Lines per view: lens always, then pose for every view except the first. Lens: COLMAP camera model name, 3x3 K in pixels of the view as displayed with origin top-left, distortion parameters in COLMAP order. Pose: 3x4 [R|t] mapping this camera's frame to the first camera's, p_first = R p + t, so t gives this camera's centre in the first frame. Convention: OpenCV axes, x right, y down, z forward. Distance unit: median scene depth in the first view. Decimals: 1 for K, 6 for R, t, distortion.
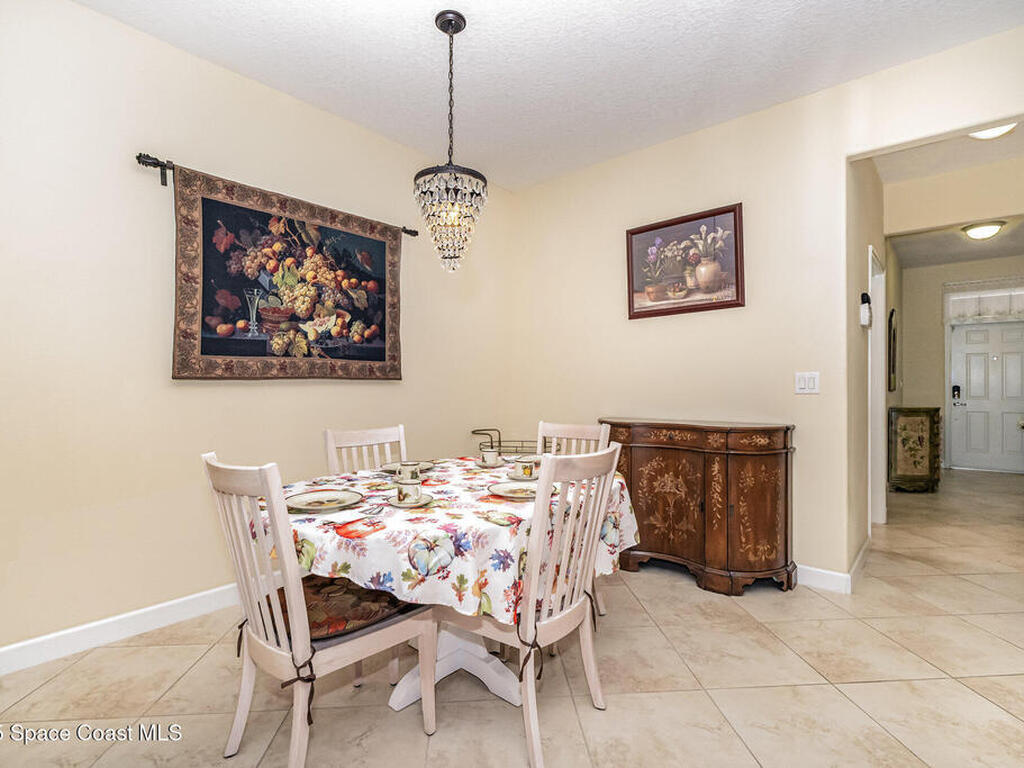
lens RADIAL K [[510.1, 0, 512.0], [0, 510.1, 384.0], [0, 0, 1]] dist [-0.005756, -0.000162]
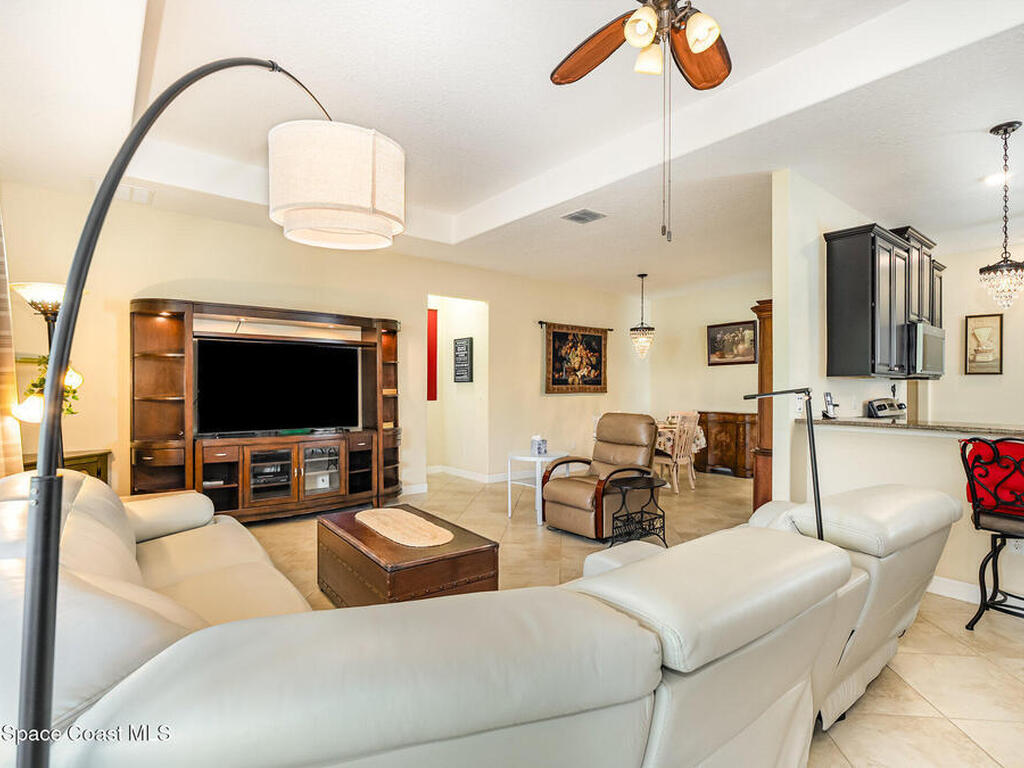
lens RADIAL K [[510.1, 0, 512.0], [0, 510.1, 384.0], [0, 0, 1]] dist [-0.005756, -0.000162]
pose [[0.984510, 0.006368, -0.175215, -0.296920], [-0.006910, 0.999973, -0.002487, -0.050114], [0.175195, 0.003660, 0.984527, -1.785605]]
